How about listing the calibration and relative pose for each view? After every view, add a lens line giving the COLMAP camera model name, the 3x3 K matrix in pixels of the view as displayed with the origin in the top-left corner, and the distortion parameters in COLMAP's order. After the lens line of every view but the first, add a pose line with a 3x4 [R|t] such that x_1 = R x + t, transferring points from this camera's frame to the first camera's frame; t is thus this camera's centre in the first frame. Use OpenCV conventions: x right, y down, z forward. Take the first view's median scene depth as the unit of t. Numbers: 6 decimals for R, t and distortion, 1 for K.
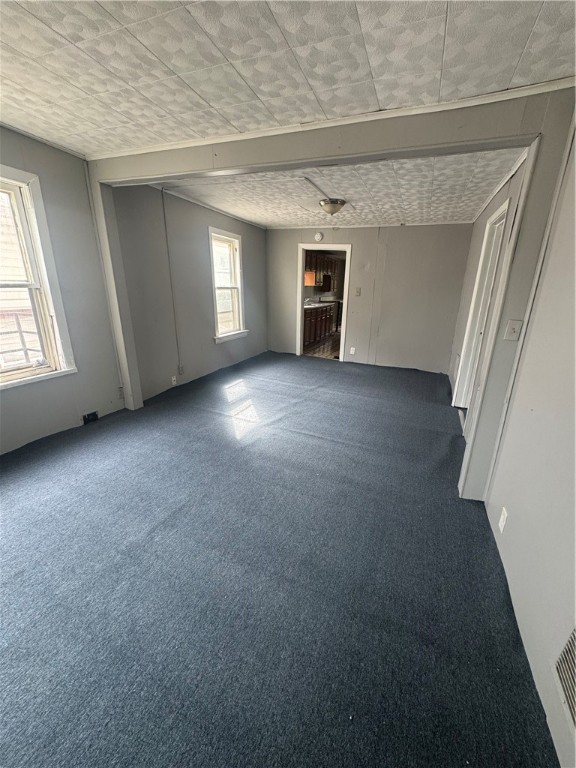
lens RADIAL K [[303.2, 0, 290.0], [0, 303.2, 385.1], [0, 0, 1]] dist [0.000058, 0.000241]
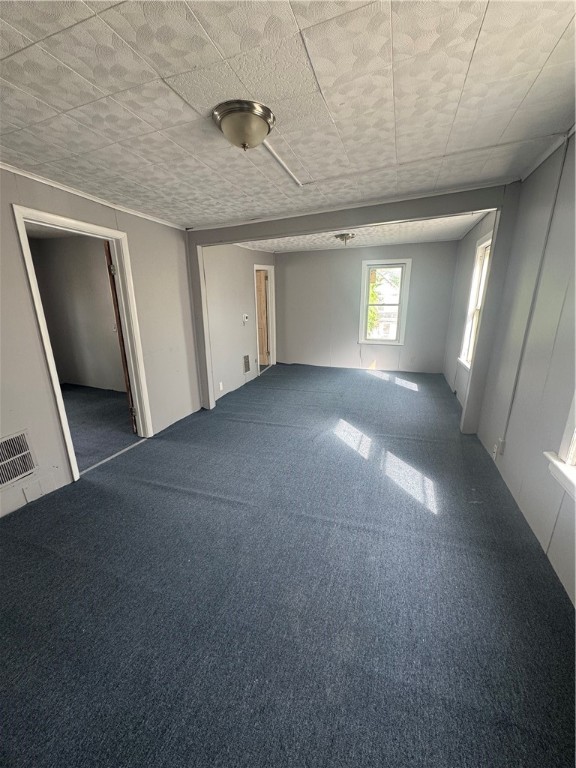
lens RADIAL K [[303.2, 0, 290.0], [0, 303.2, 385.1], [0, 0, 1]] dist [0.000058, 0.000241]
pose [[-0.997621, -0.021240, -0.065584, 0.109733], [-0.053691, 0.836117, 0.545917, -0.528196], [0.043241, 0.548139, -0.835268, 1.647250]]
